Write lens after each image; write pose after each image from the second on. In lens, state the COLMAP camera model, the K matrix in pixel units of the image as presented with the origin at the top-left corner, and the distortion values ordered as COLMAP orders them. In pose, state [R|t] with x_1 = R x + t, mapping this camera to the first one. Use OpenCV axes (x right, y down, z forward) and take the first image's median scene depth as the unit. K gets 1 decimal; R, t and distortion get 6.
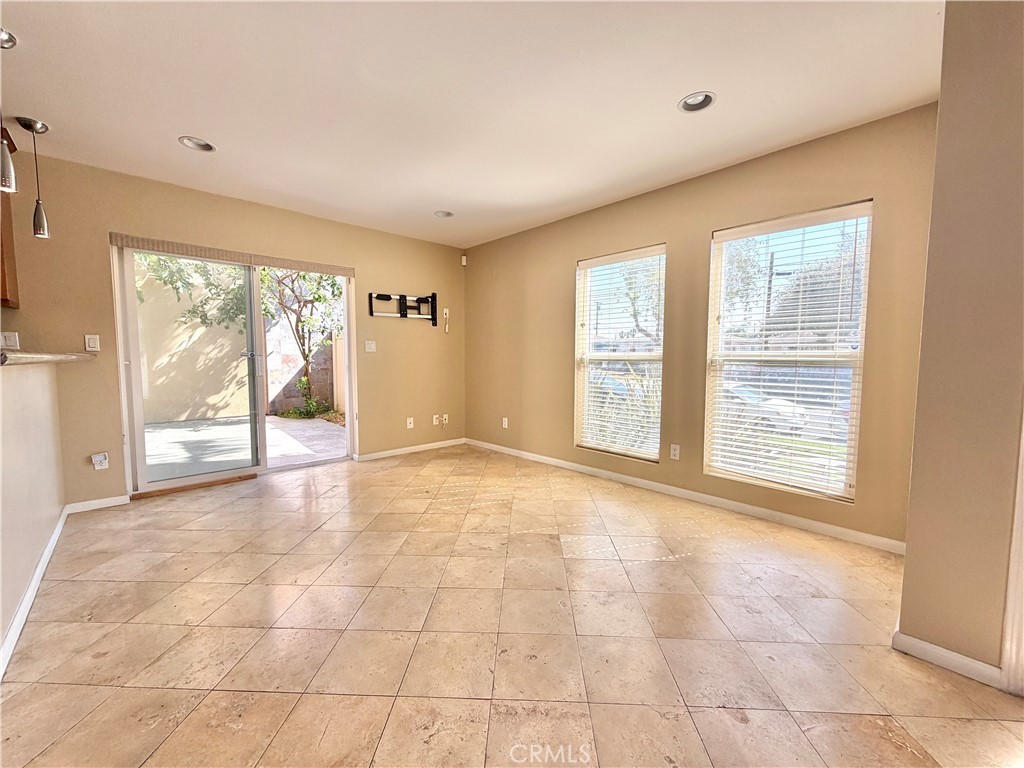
lens RADIAL K [[409.4, 0, 508.6], [0, 409.4, 382.9], [0, 0, 1]] dist [-0.000566, 0.000083]
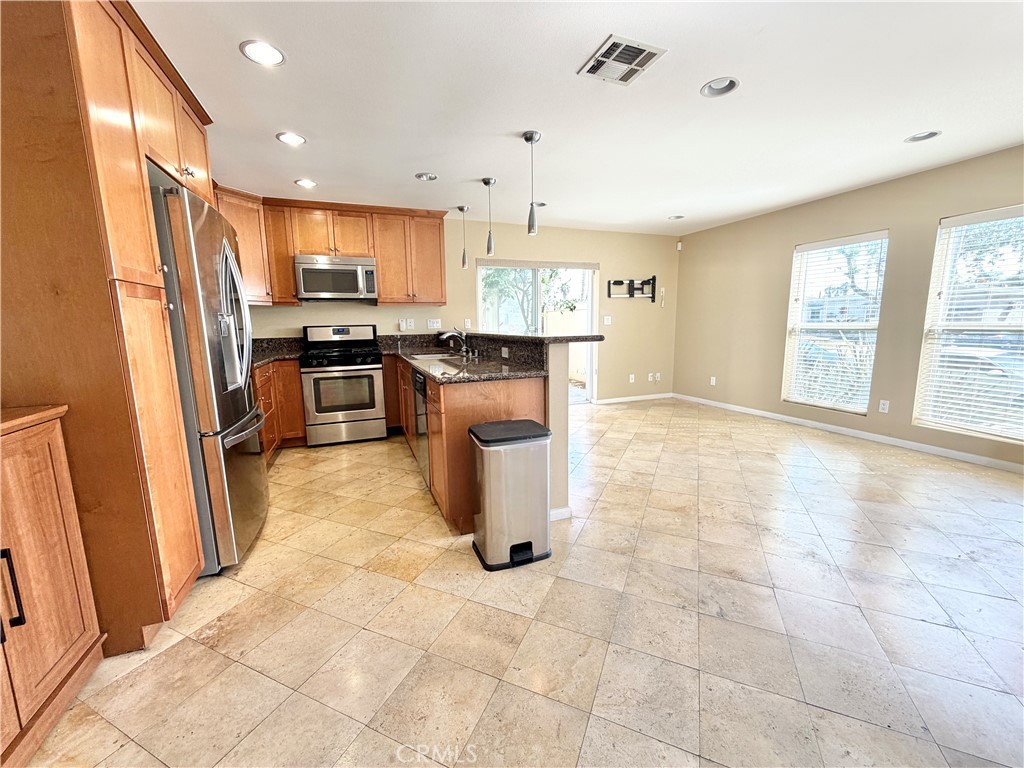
lens RADIAL K [[409.4, 0, 508.5], [0, 409.4, 383.9], [0, 0, 1]] dist [-0.000566, 0.000083]
pose [[0.926761, 0.039689, -0.373550, -0.144230], [-0.007271, 0.996112, 0.087796, 0.003829], [0.375582, -0.078650, 0.923446, -0.442721]]
